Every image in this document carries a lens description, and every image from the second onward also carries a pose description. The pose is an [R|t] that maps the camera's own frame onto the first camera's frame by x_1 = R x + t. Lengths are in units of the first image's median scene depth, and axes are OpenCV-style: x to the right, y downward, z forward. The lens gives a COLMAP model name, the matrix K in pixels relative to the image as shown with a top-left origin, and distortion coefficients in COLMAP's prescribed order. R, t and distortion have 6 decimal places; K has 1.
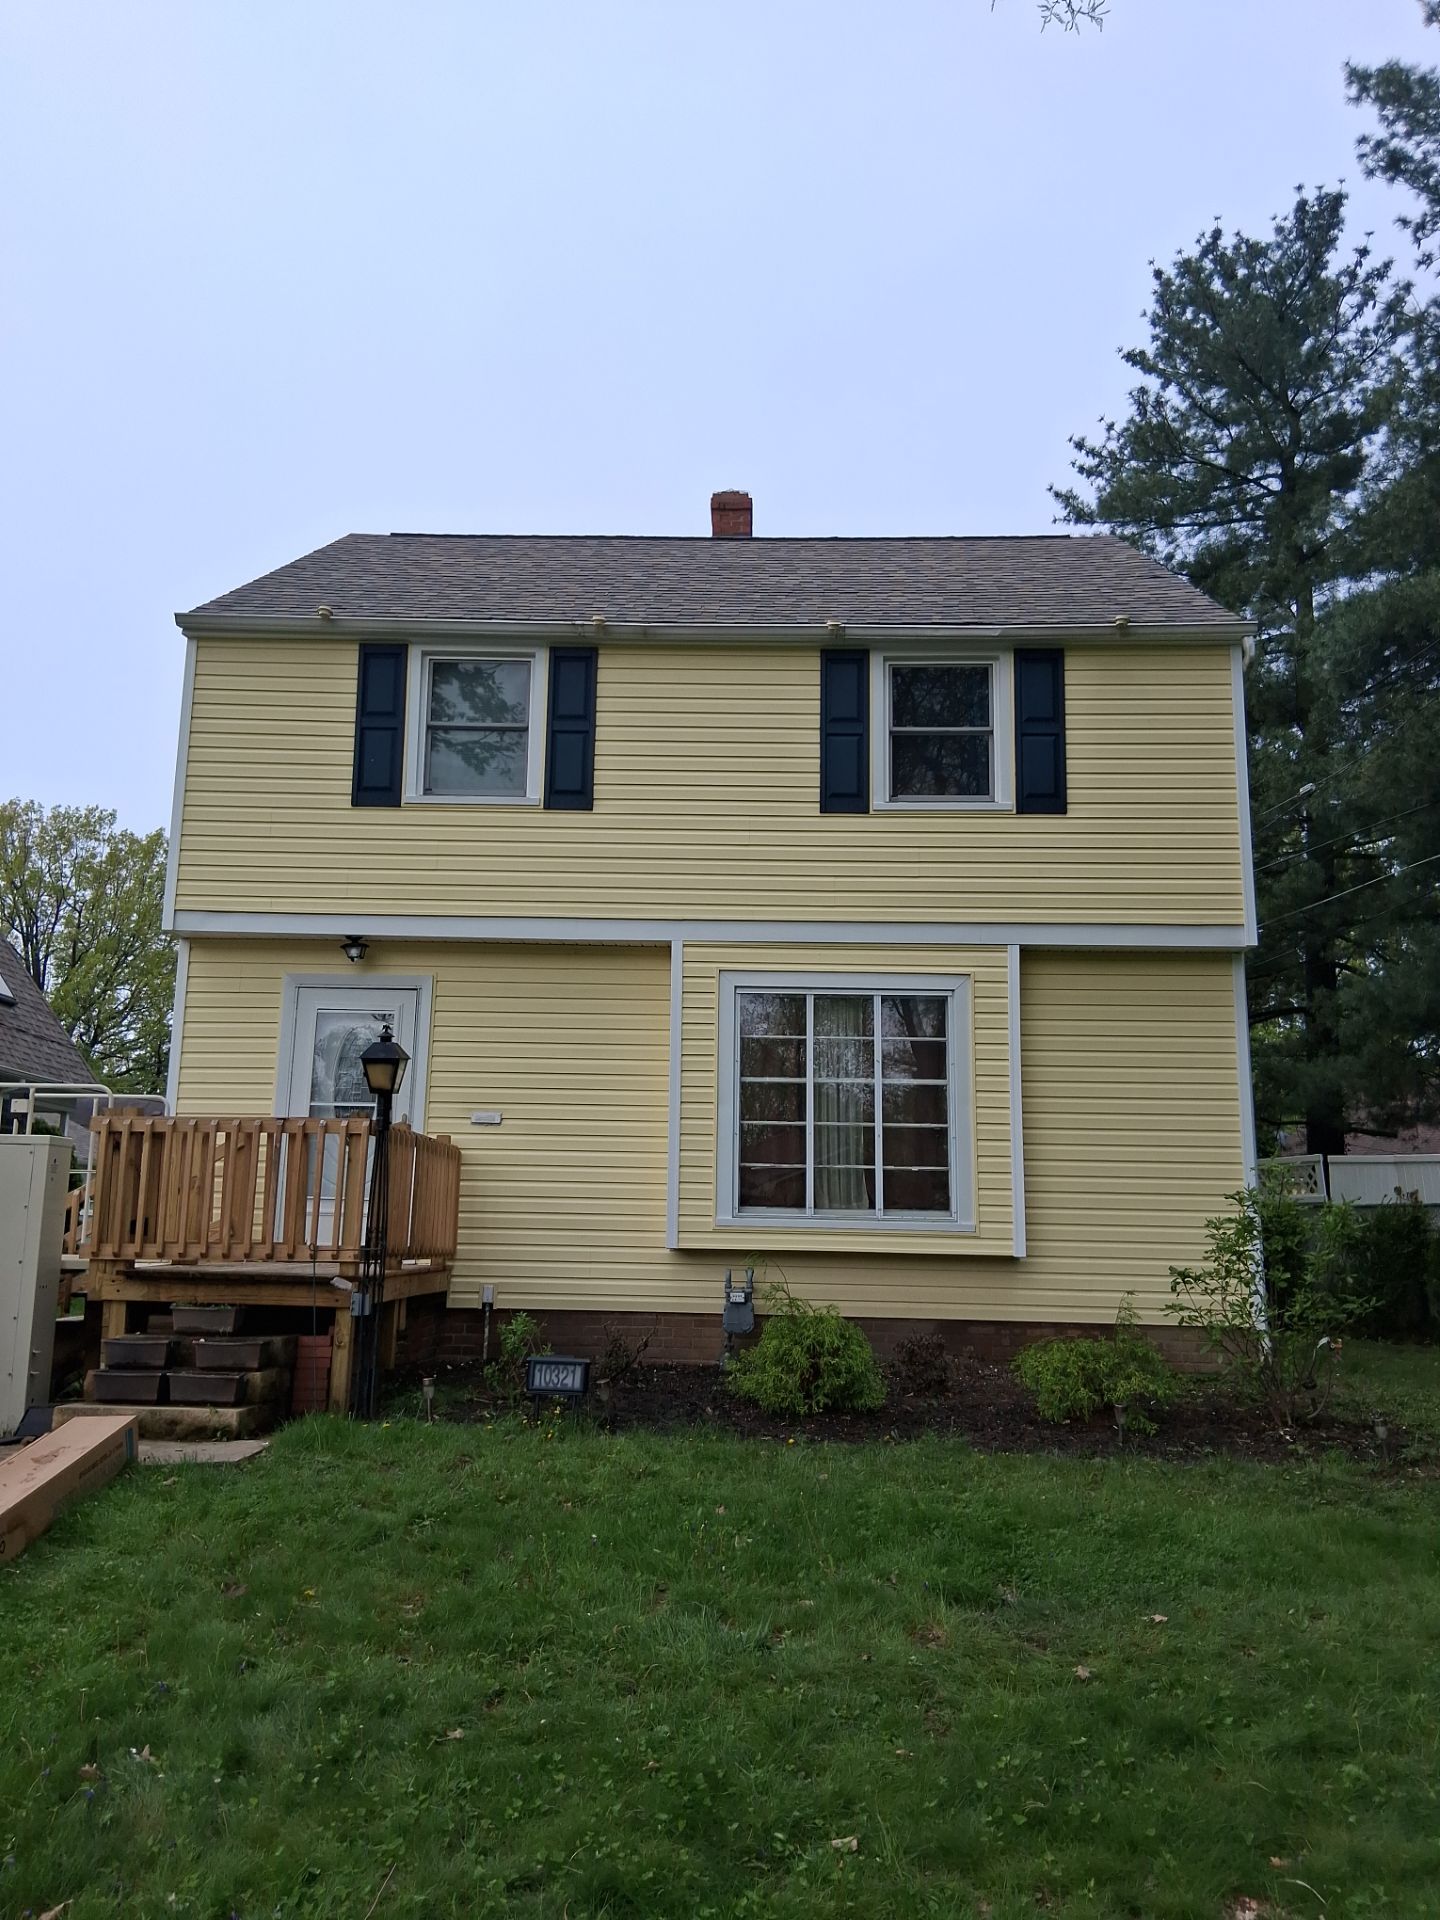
lens RADIAL K [[1441.9, 0, 720.0], [0, 1441.9, 960.0], [0, 0, 1]] dist [0.039023, -0.004447]
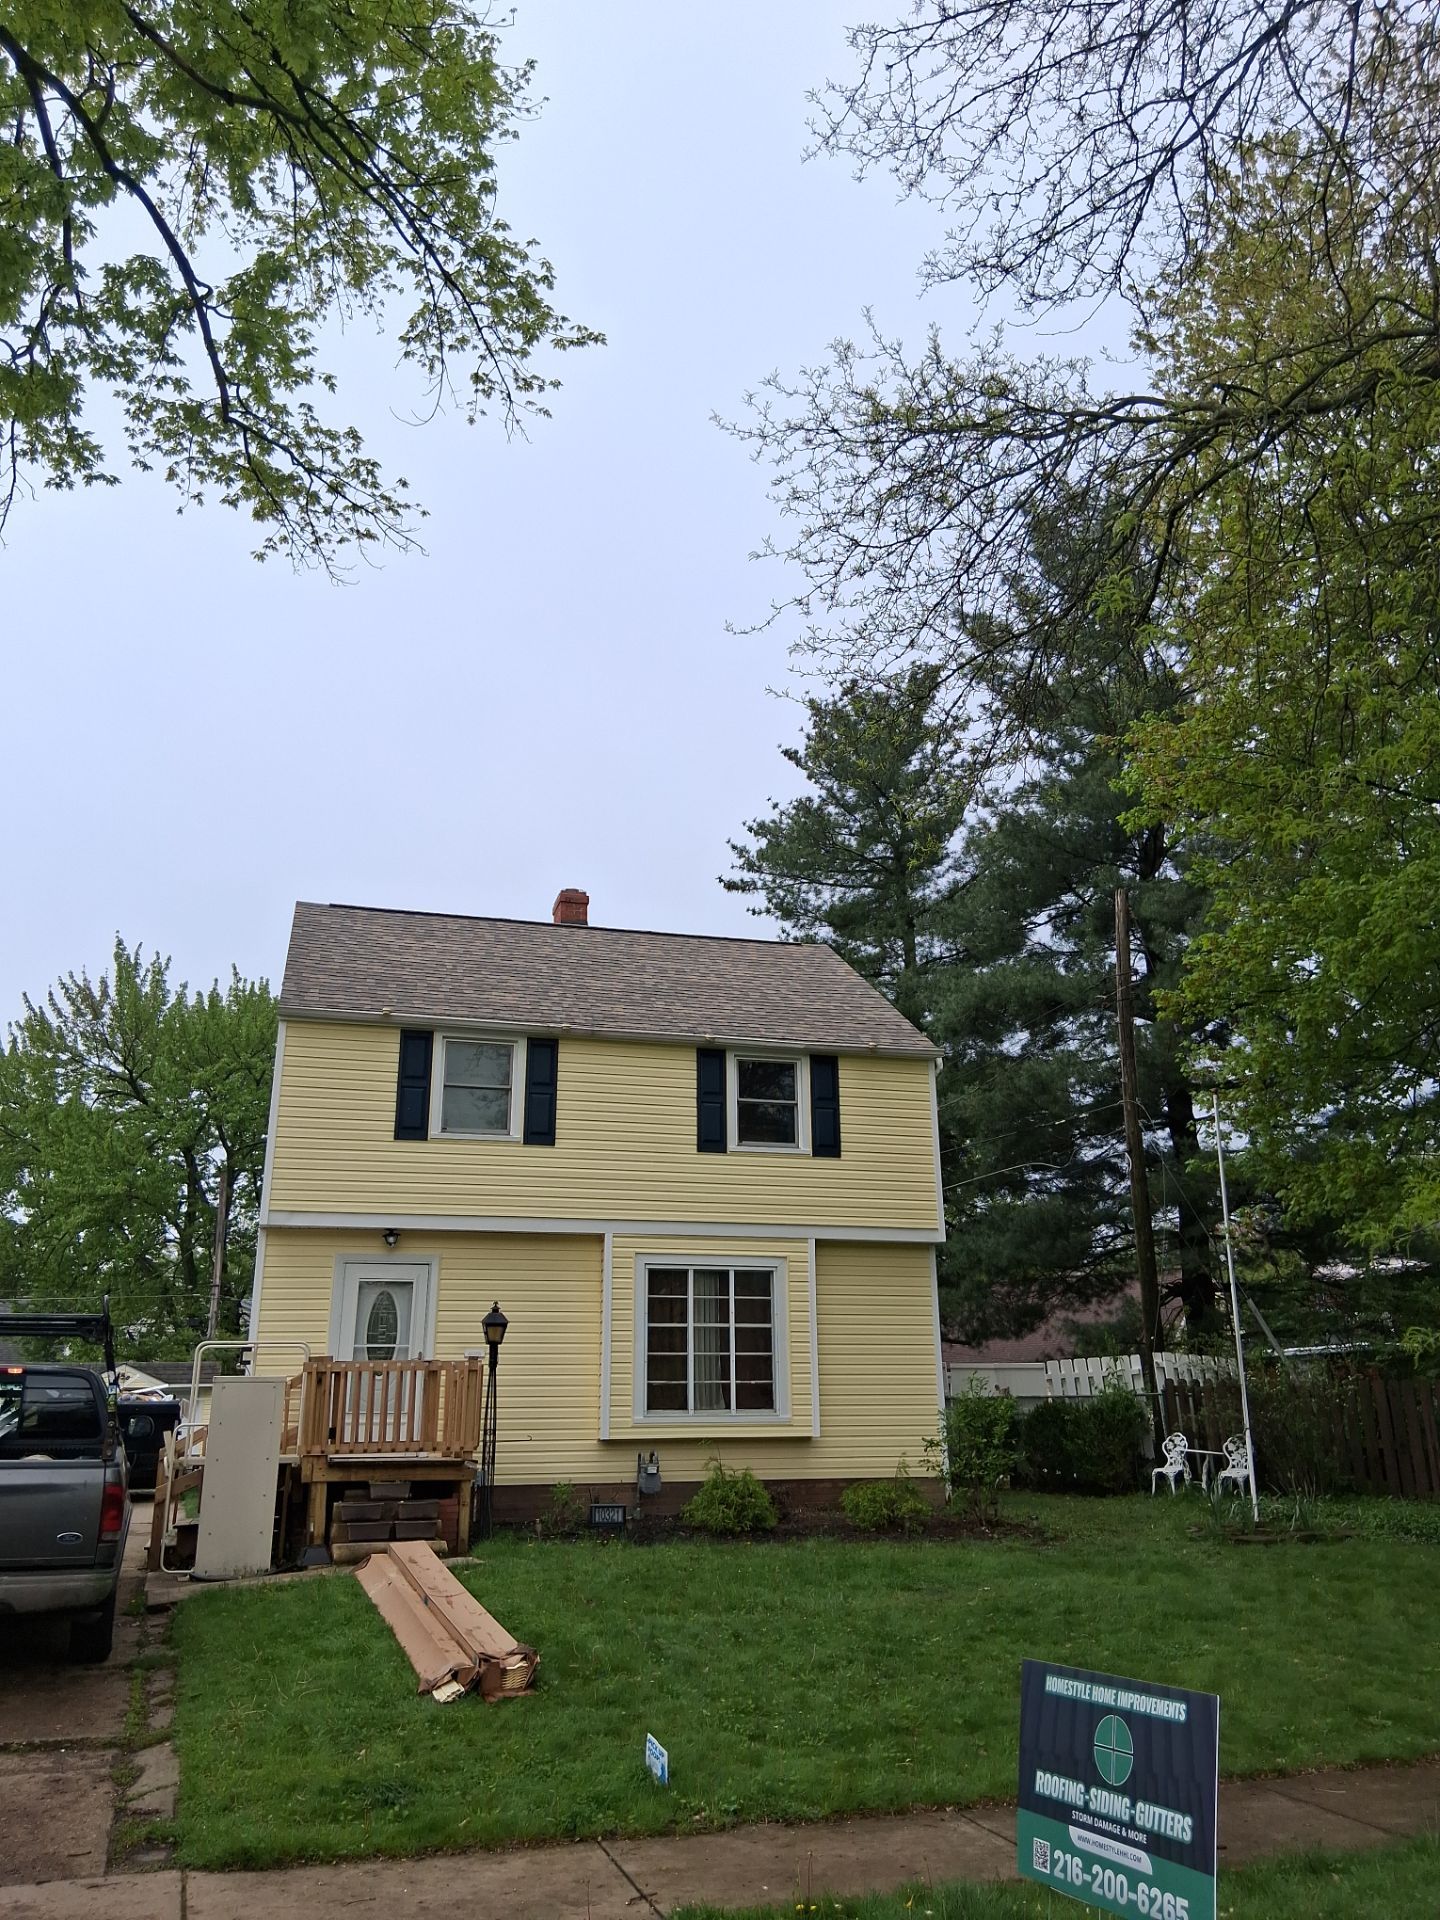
lens RADIAL K [[1439.5, 0, 728.6], [0, 1439.5, 966.8], [0, 0, 1]] dist [0.076065, -0.001848]
pose [[0.951662, 0.064746, 0.300244, -0.391199], [-0.024774, 0.990526, -0.135076, -0.090636], [-0.306145, 0.121108, 0.944250, -0.544920]]
